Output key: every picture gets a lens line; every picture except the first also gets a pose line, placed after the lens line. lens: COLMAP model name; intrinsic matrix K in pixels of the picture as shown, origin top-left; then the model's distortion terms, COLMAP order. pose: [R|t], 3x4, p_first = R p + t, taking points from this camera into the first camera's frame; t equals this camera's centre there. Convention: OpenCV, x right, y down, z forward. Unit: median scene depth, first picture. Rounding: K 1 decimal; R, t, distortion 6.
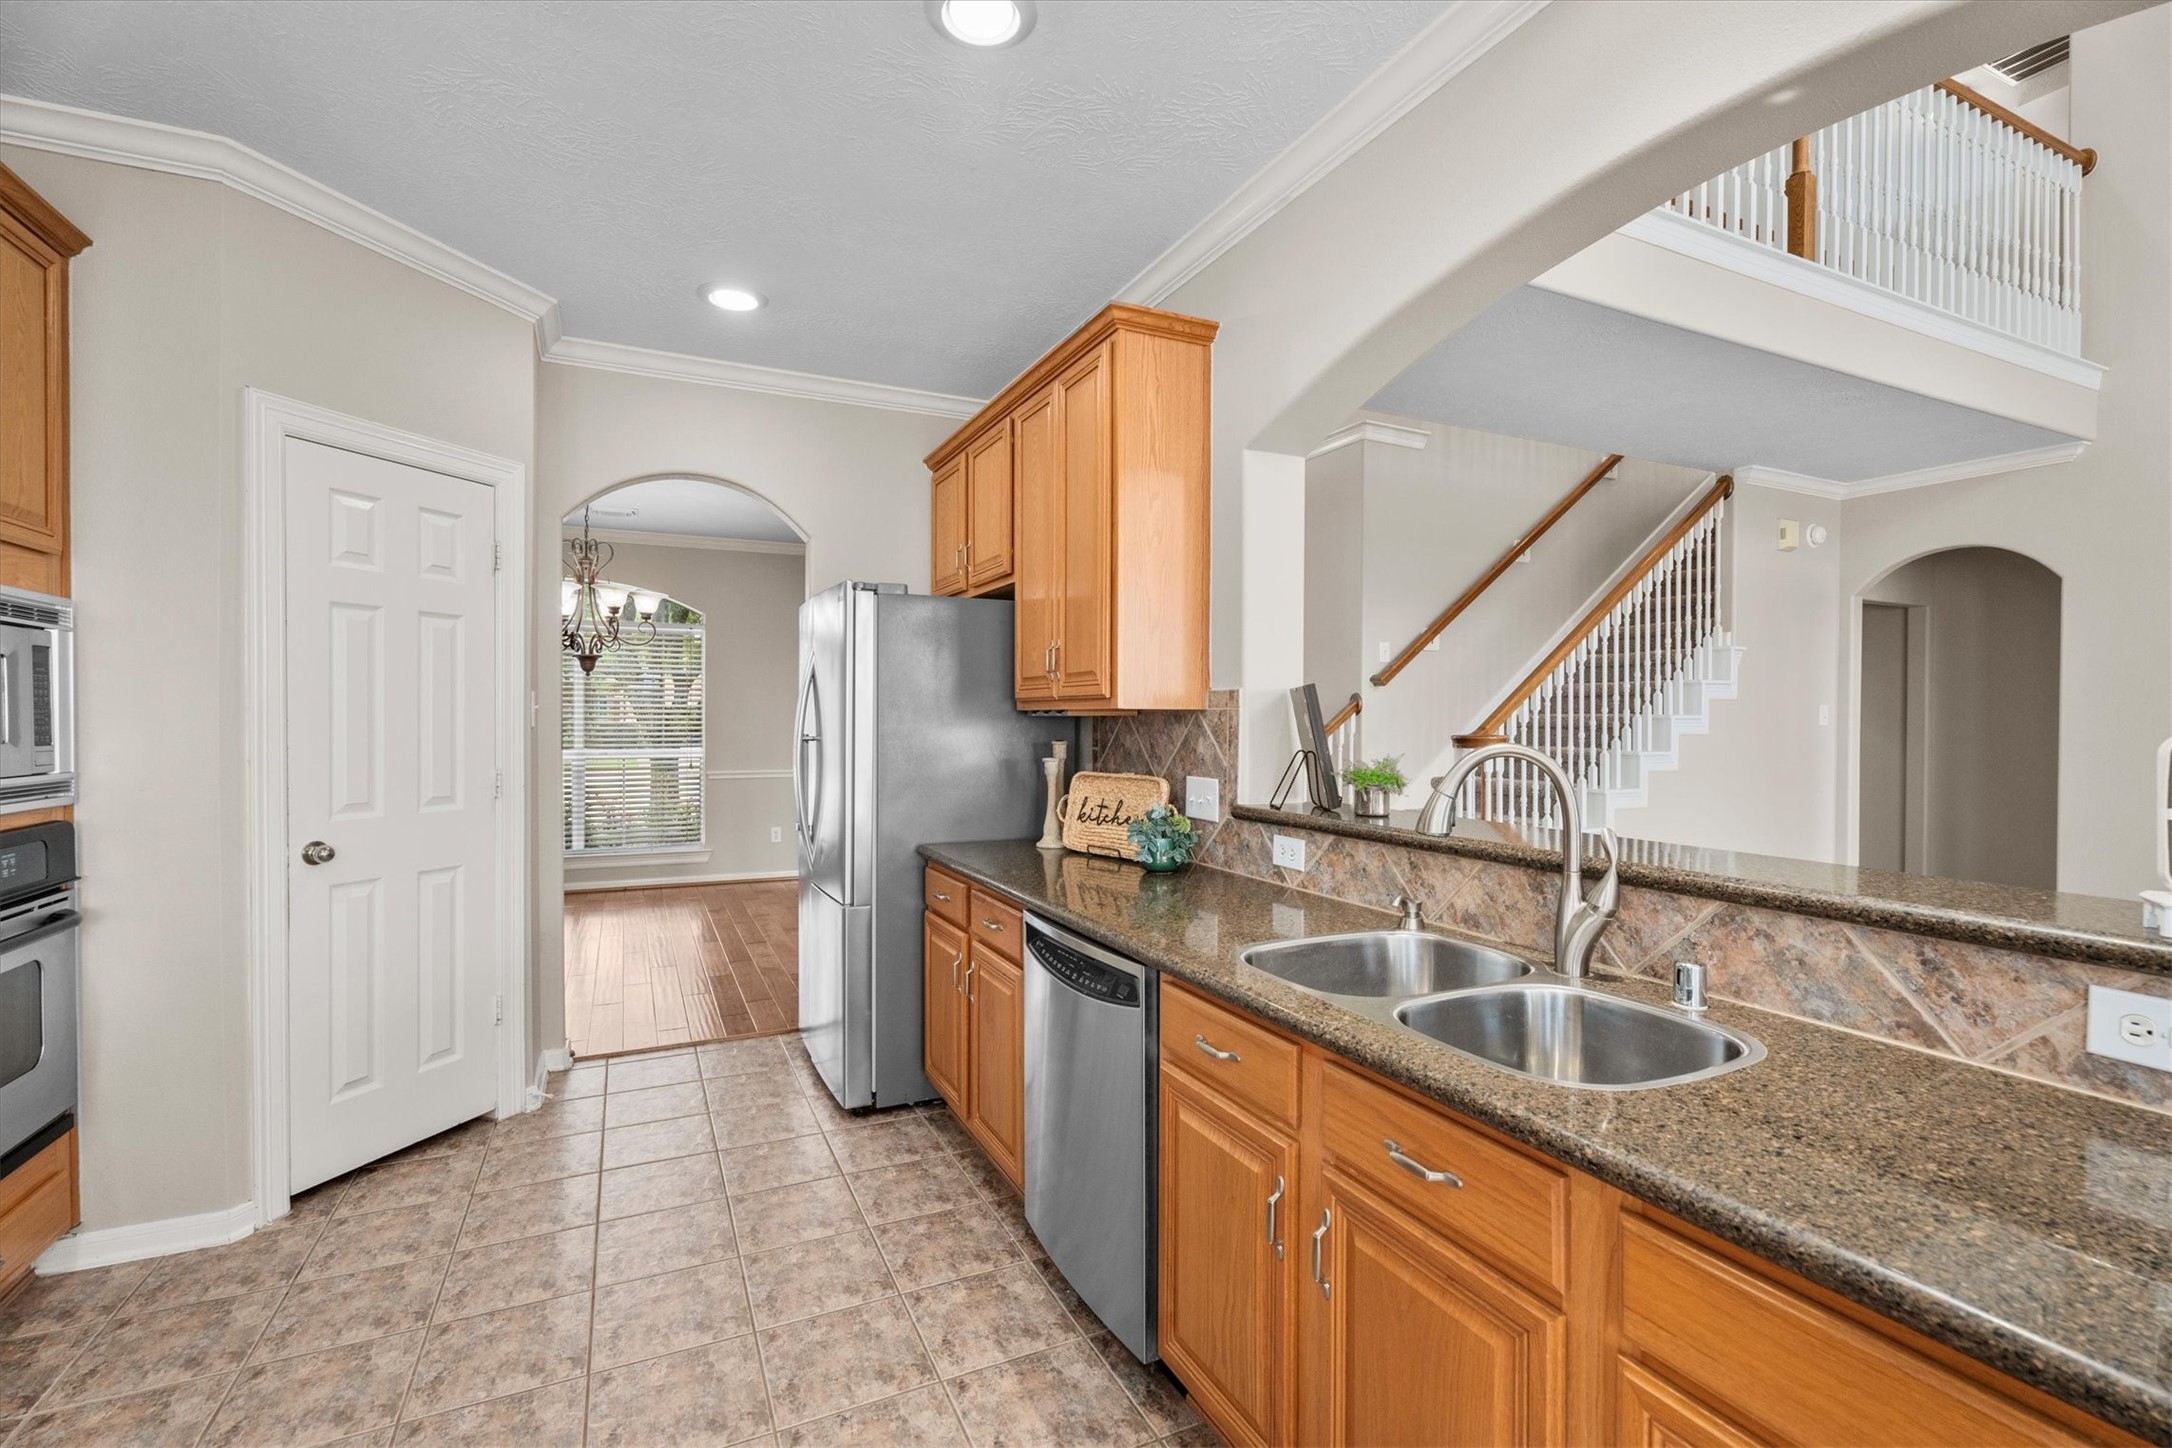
lens RADIAL K [[959.6, 0, 1083.6], [0, 959.6, 724.1], [0, 0, 1]] dist [0.001995, 0.000058]
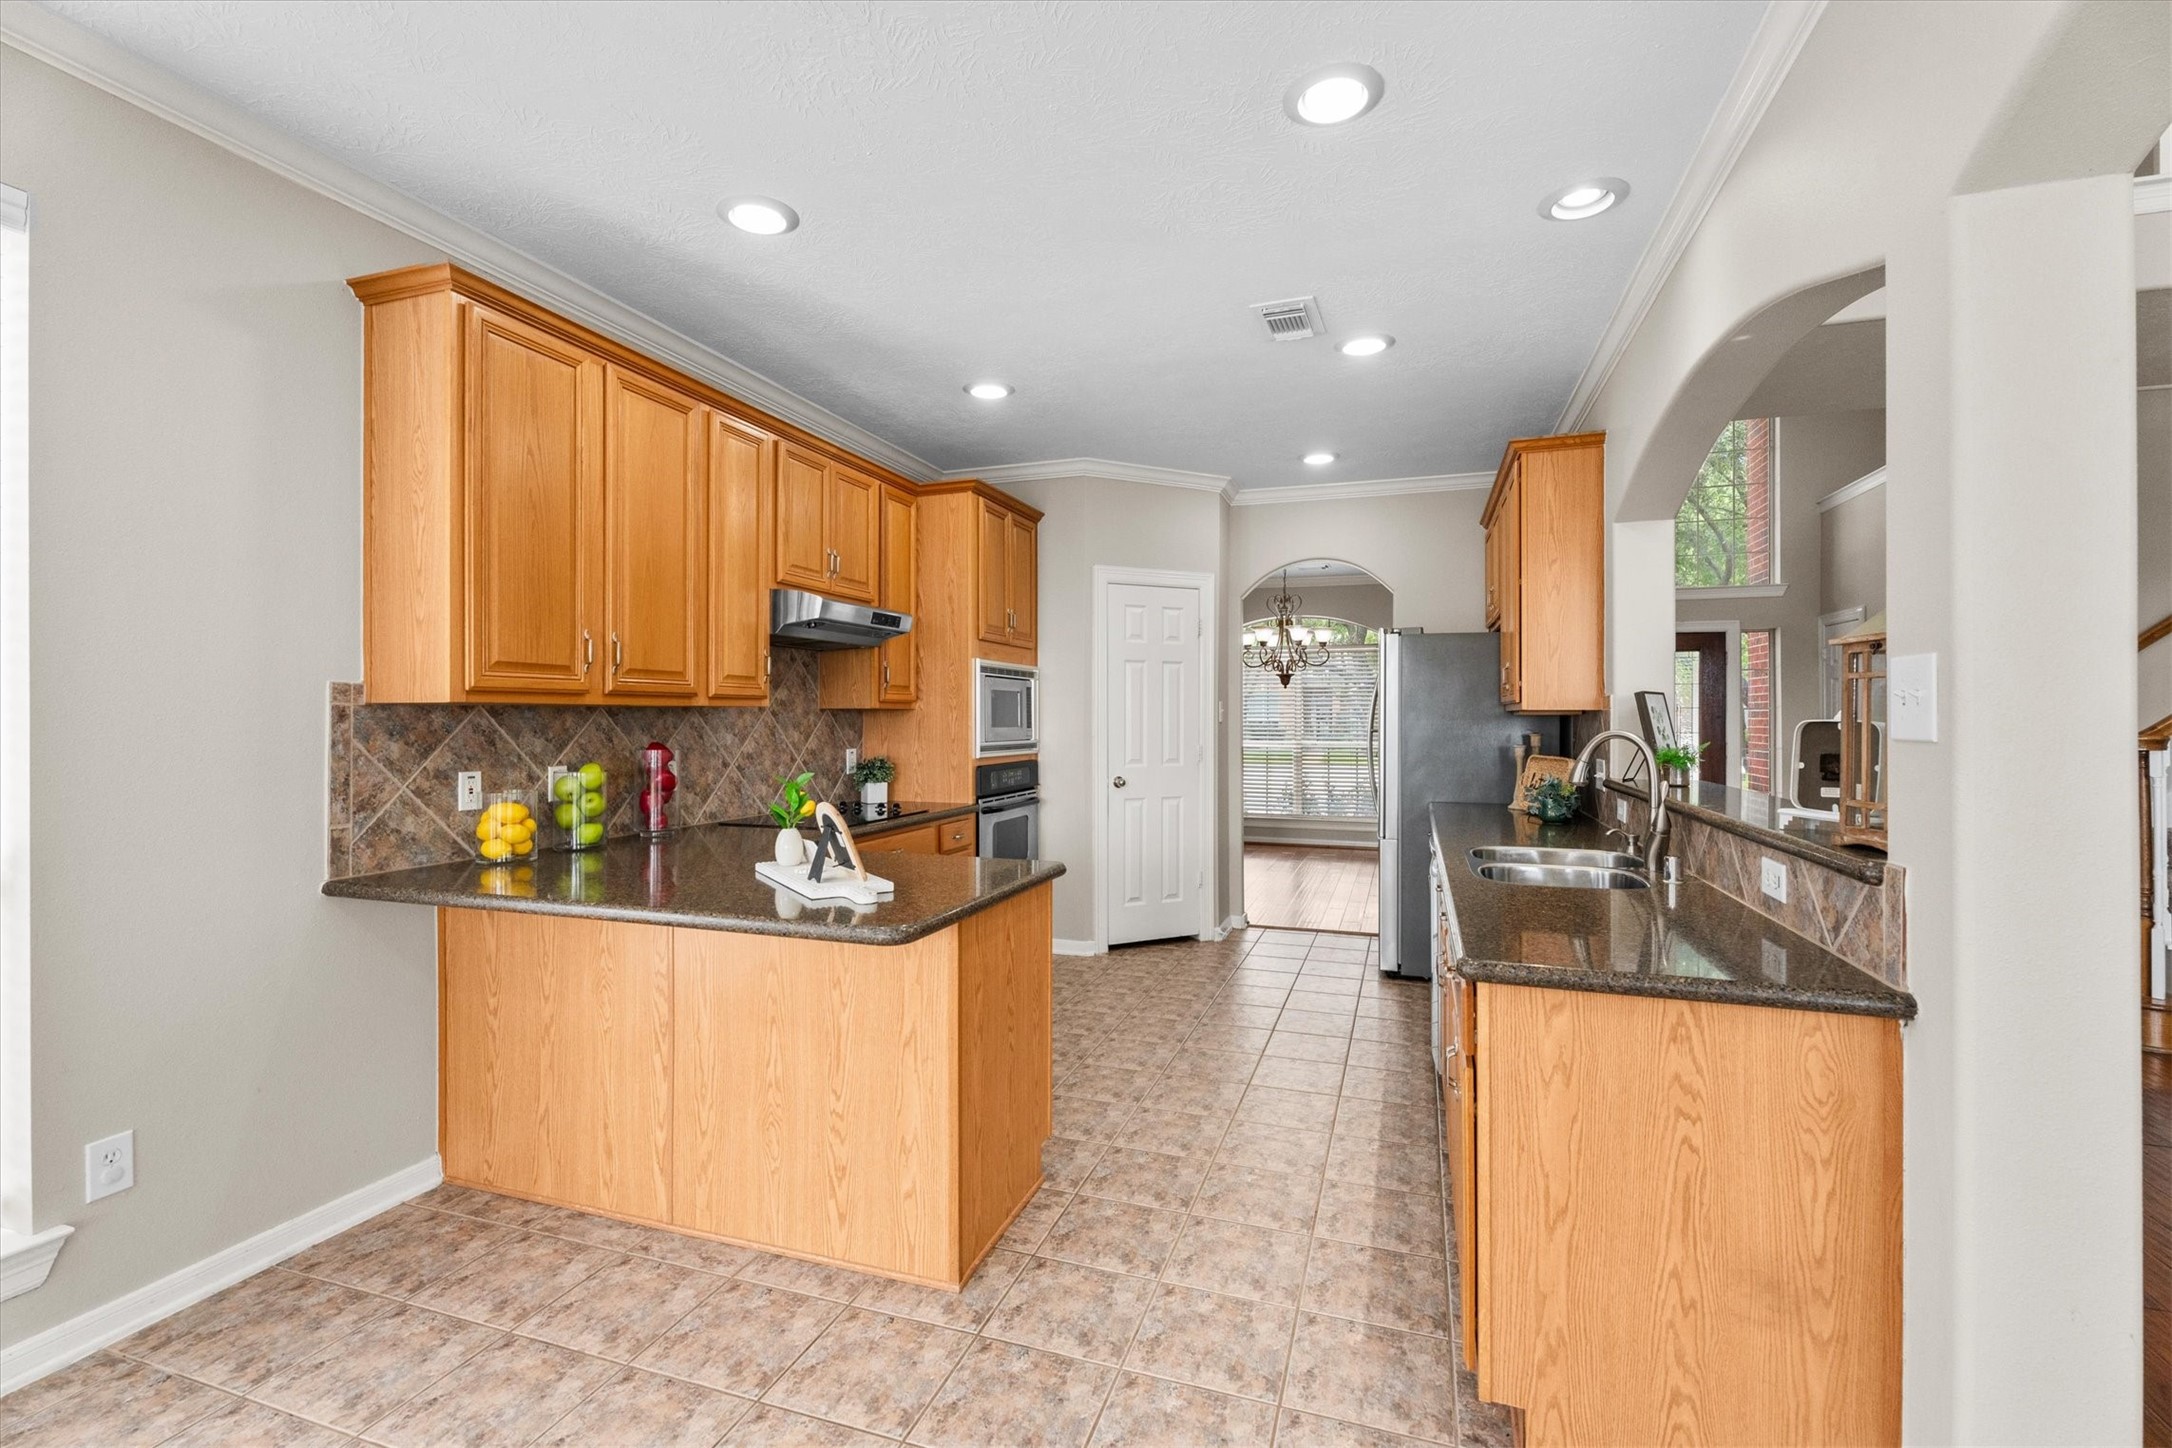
lens RADIAL K [[959.6, 0, 1084.5], [0, 959.6, 715.8], [0, 0, 1]] dist [0.001995, 0.000058]
pose [[0.716683, -0.002499, -0.697395, 0.559641], [-0.003691, 0.999966, -0.007376, 0.006511], [0.697390, 0.007860, 0.716649, -0.505064]]
